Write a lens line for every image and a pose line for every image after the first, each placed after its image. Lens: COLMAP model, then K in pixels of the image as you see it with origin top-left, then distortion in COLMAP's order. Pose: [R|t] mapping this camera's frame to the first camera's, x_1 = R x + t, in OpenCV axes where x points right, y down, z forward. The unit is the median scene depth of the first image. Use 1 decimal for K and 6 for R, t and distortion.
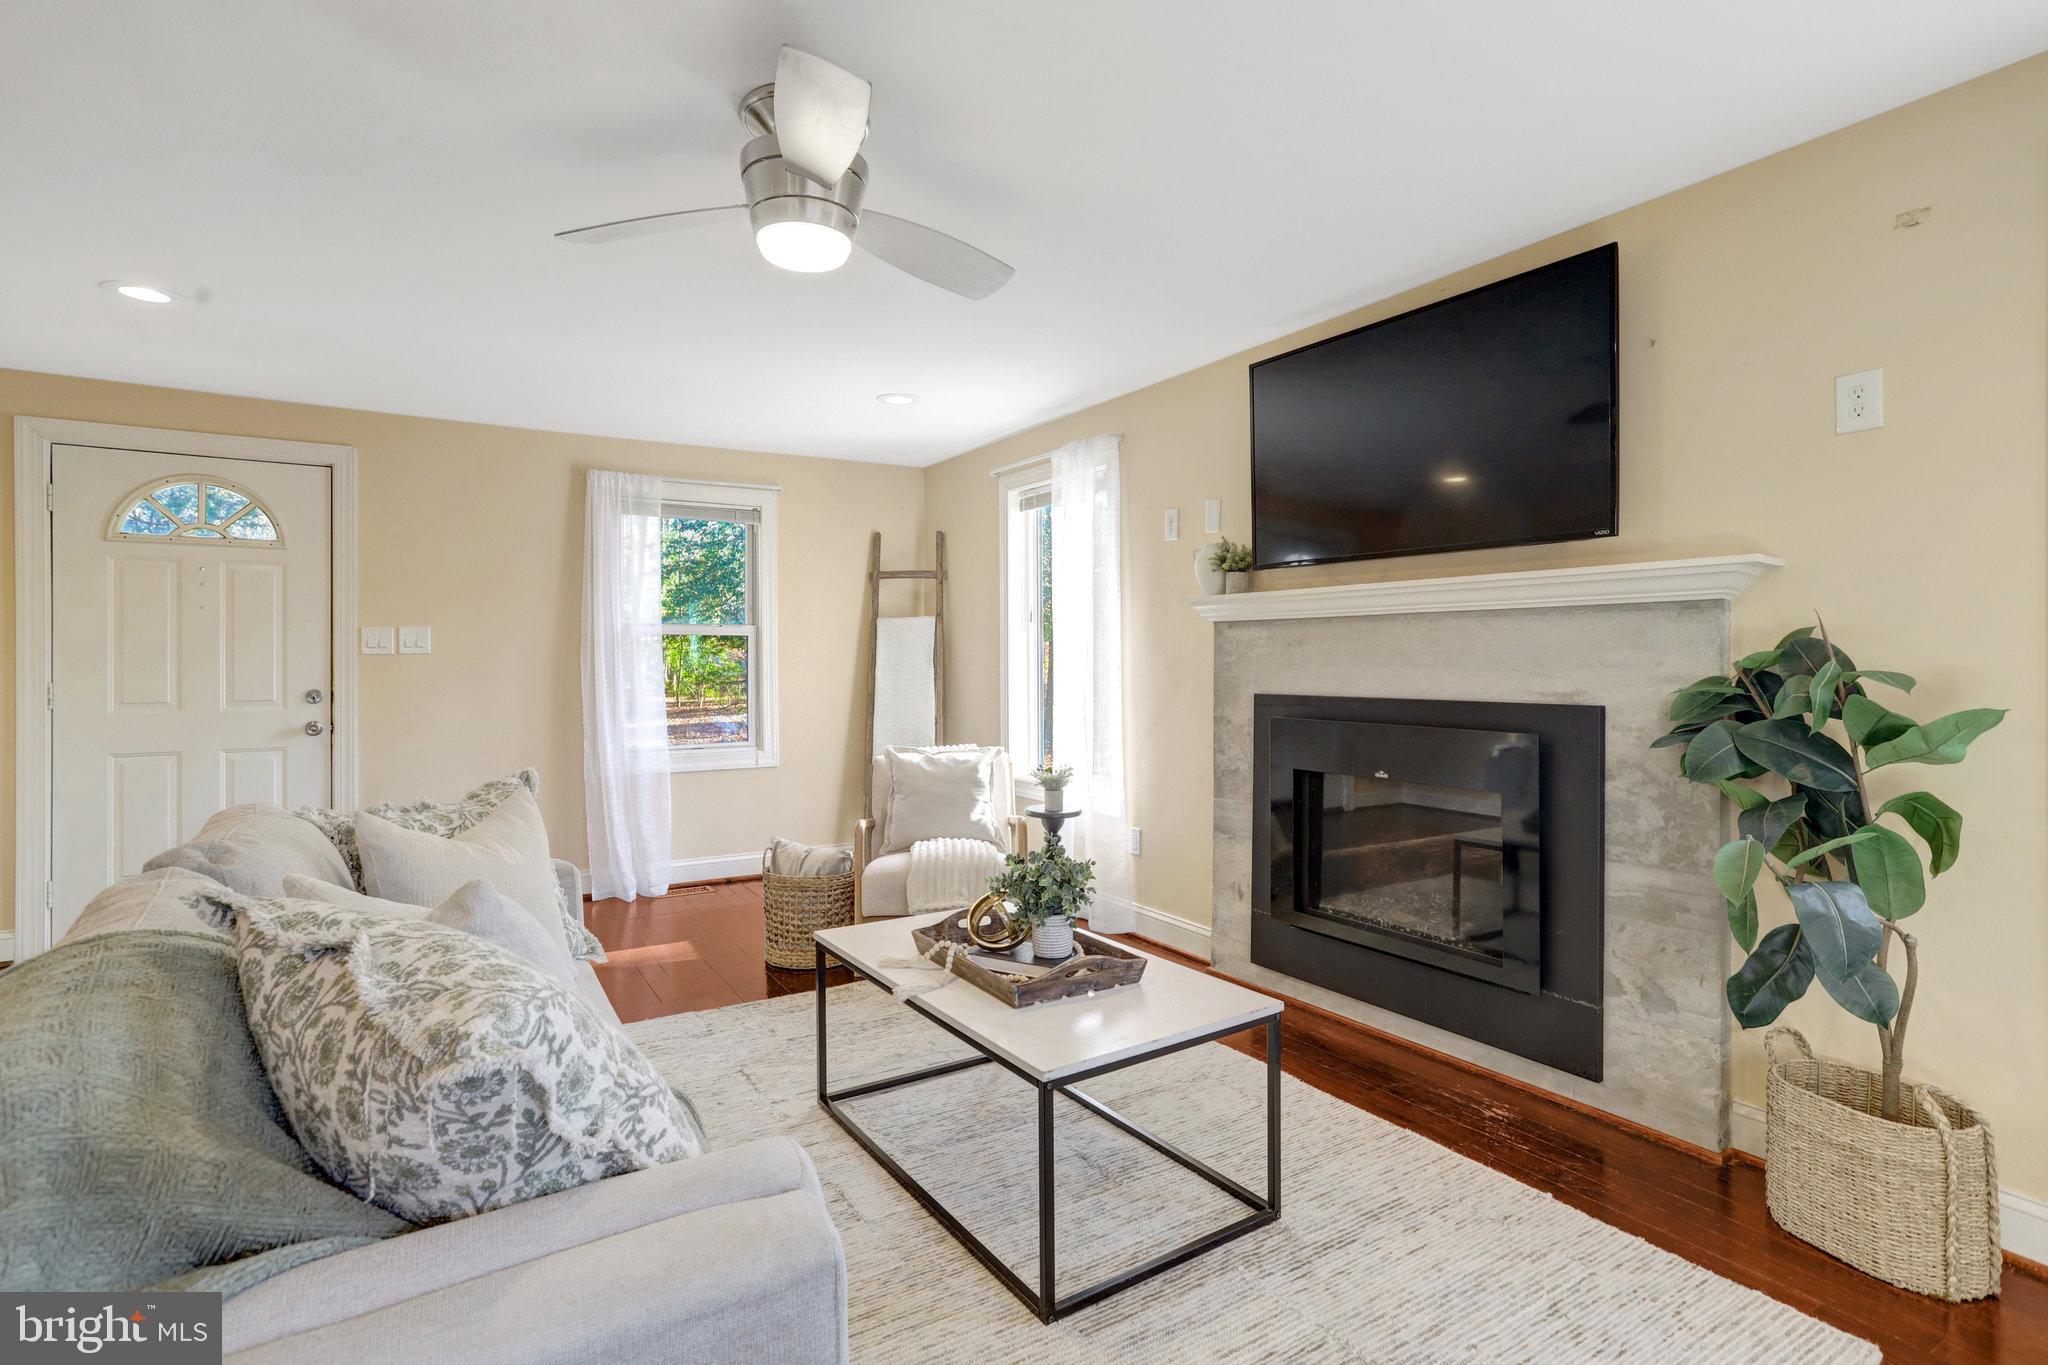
lens RADIAL K [[1010.0, 0, 1024.5], [0, 1010.0, 648.3], [0, 0, 1]] dist [-0.015921, 0.012132]
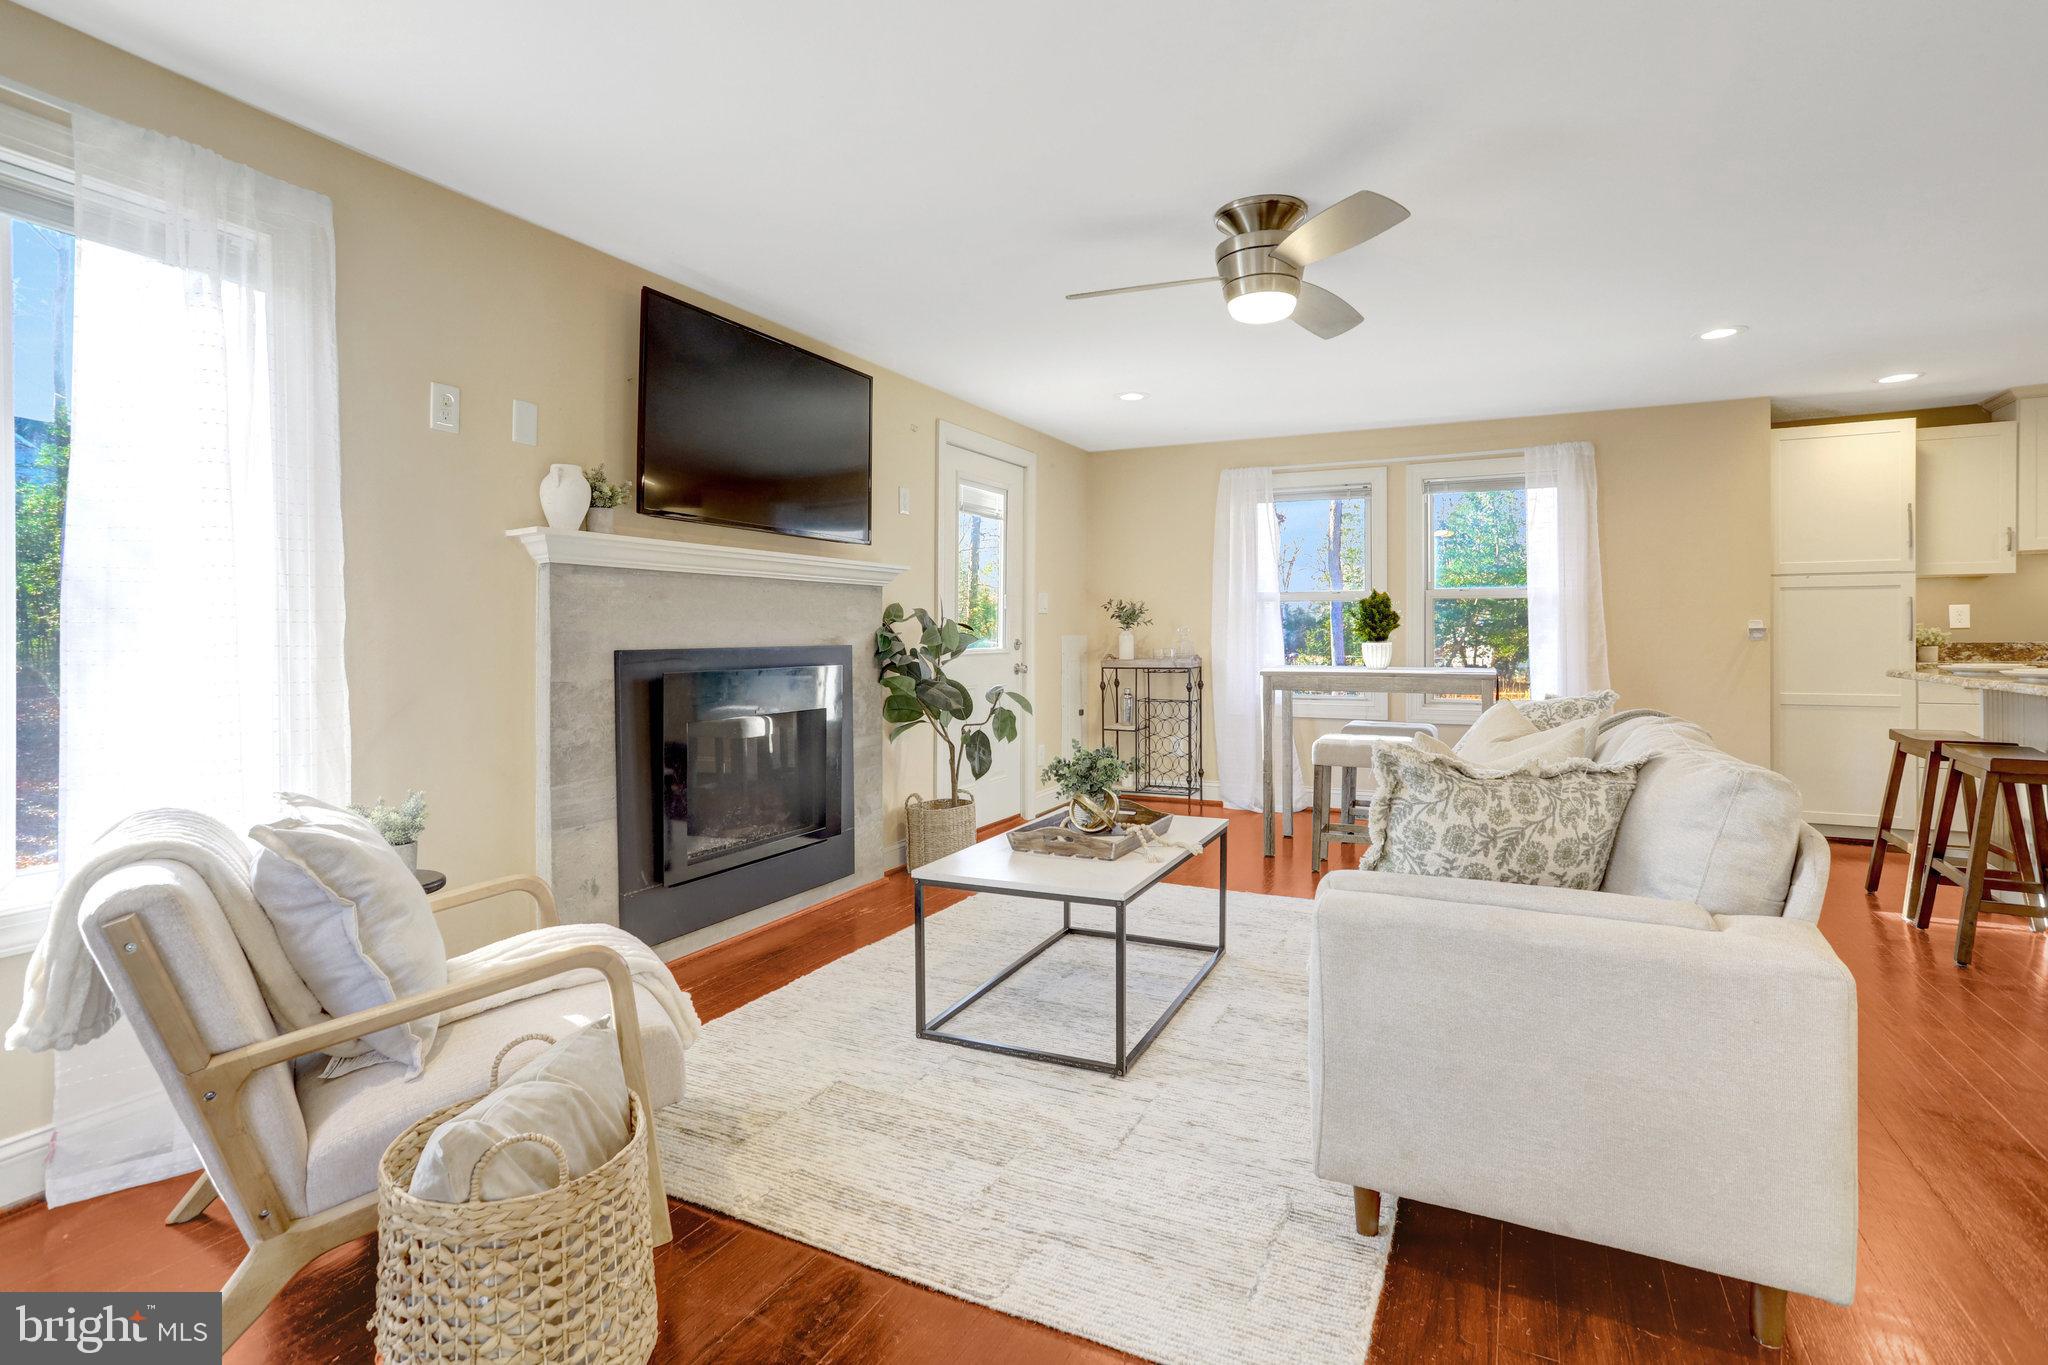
lens RADIAL K [[1010.0, 0, 1011.7], [0, 1010.0, 638.2], [0, 0, 1]] dist [-0.015921, 0.012132]
pose [[-0.515818, 0.001906, 0.856696, -0.989627], [-0.002502, 0.999990, -0.003731, 0.051581], [-0.856695, -0.004068, -0.515808, 1.635891]]
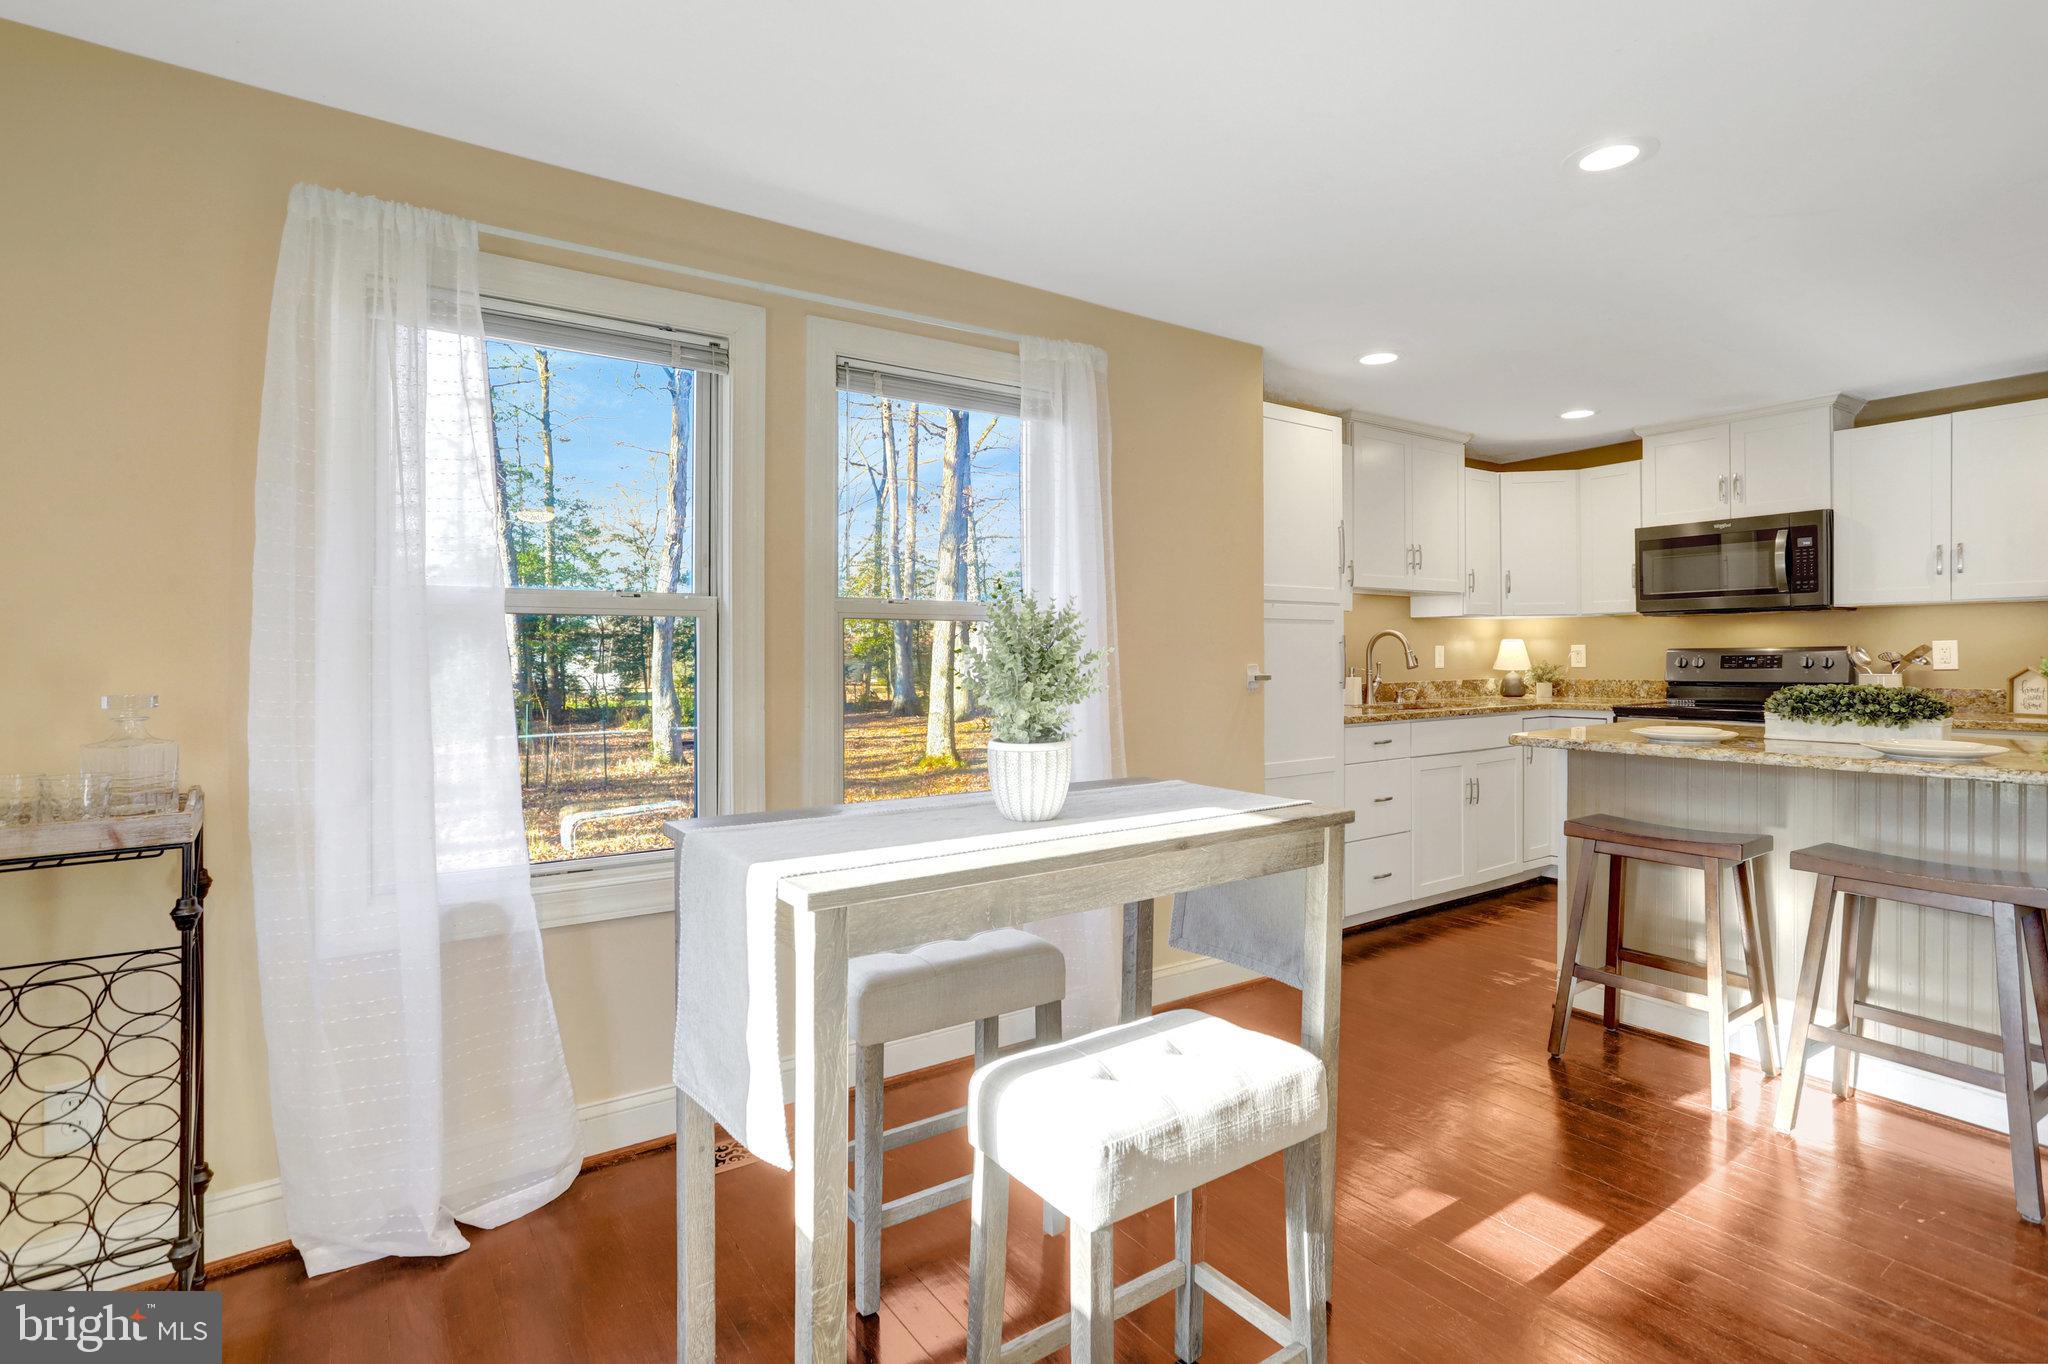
lens RADIAL K [[1010.0, 0, 1018.6], [0, 1010.0, 645.8], [0, 0, 1]] dist [-0.015921, 0.012132]
pose [[-0.998888, 0.007746, -0.046498, 0.351430], [0.008541, 0.999820, -0.016918, 0.000533], [0.046358, -0.017296, -0.998775, 0.705792]]
